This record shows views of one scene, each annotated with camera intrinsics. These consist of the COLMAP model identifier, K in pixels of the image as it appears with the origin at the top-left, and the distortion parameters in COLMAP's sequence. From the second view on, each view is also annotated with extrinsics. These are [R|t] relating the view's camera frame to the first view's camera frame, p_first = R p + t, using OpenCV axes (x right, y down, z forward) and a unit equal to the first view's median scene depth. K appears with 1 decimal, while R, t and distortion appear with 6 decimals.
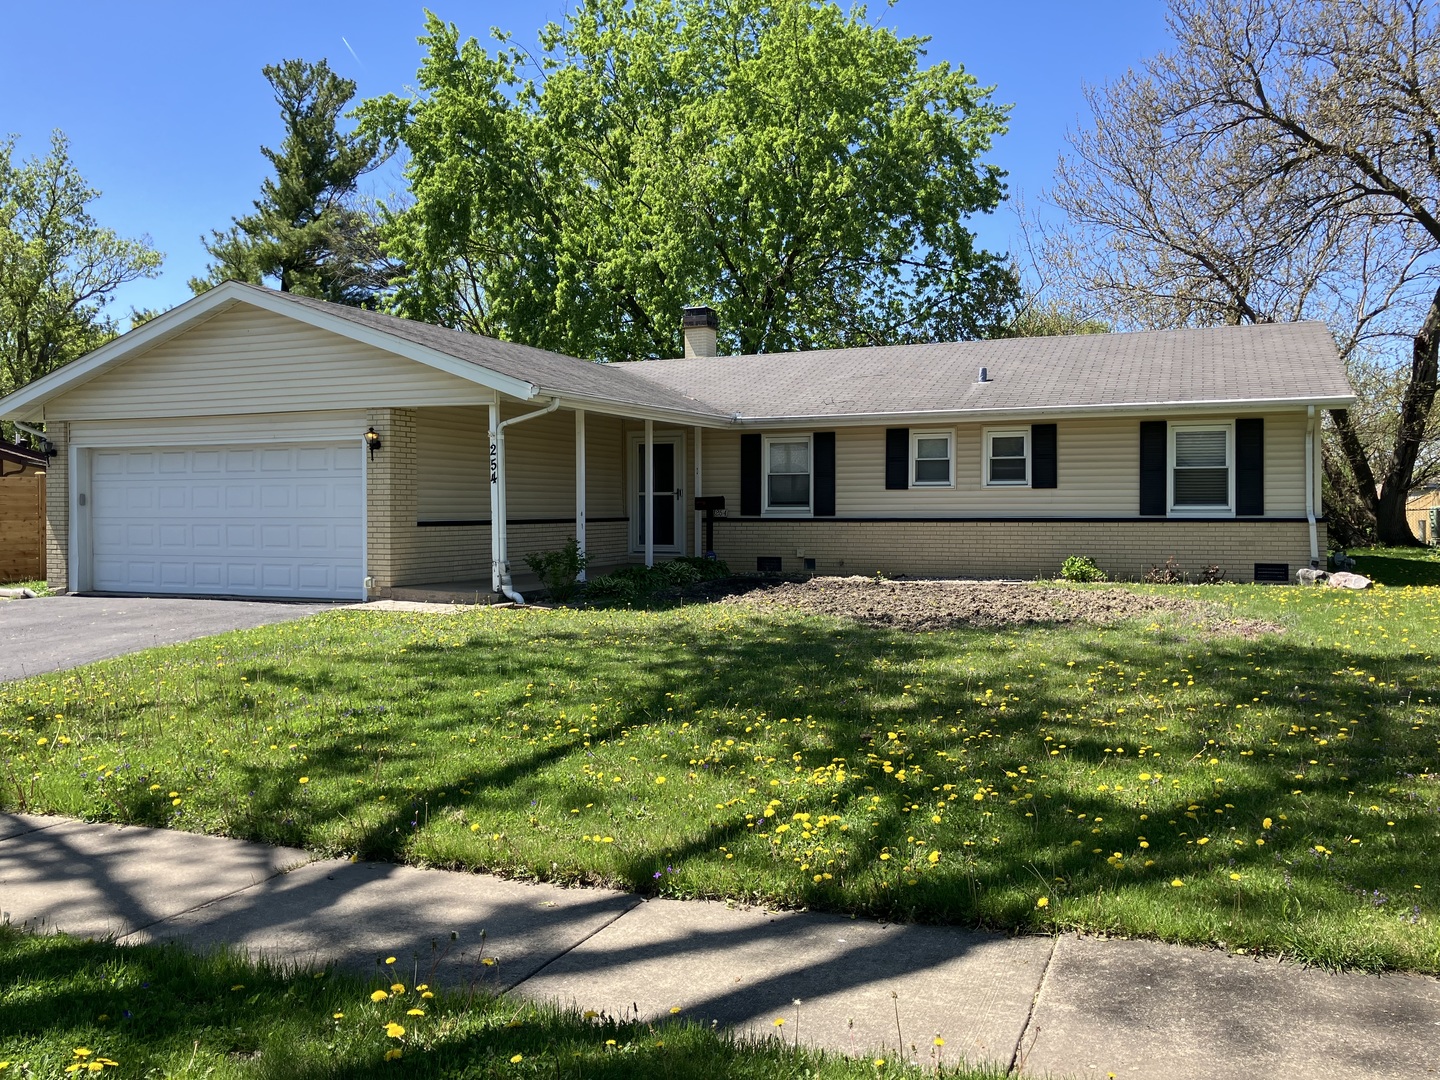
lens RADIAL K [[1149.9, 0, 747.1], [0, 1149.9, 545.7], [0, 0, 1]] dist [0.084200, -0.116860]
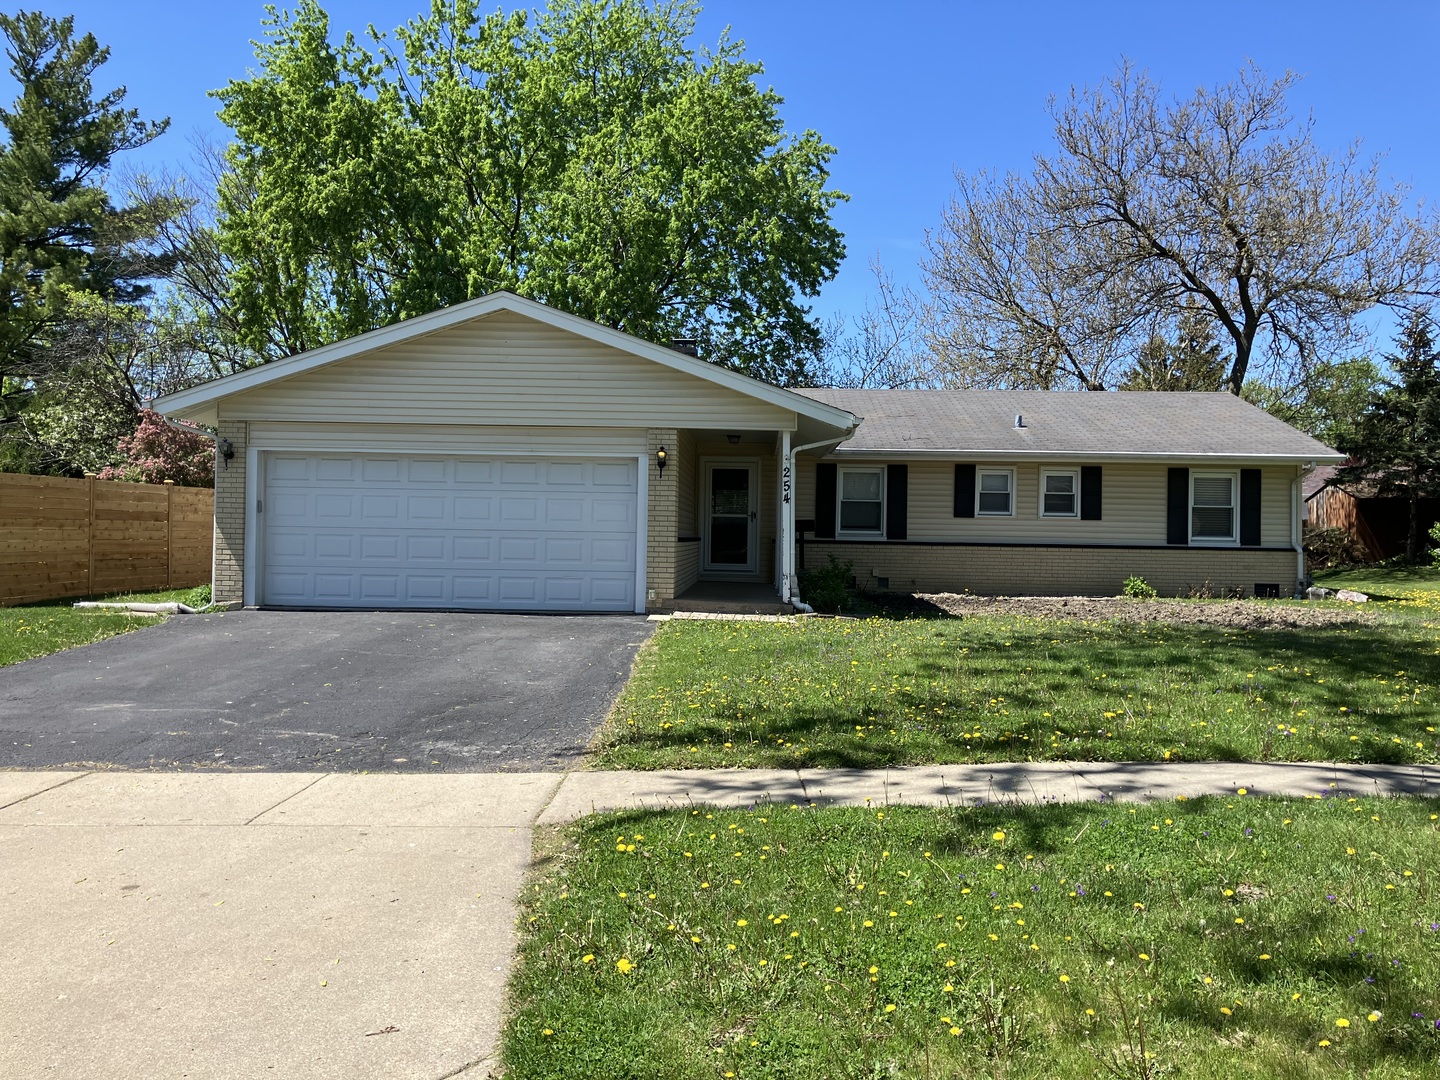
lens RADIAL K [[1149.9, 0, 747.1], [0, 1149.9, 545.7], [0, 0, 1]] dist [0.084200, -0.116860]
pose [[0.938287, 0.017449, 0.345416, -0.498861], [-0.009251, 0.999635, -0.025367, 0.010958], [-0.345733, 0.020606, 0.938107, -0.000427]]
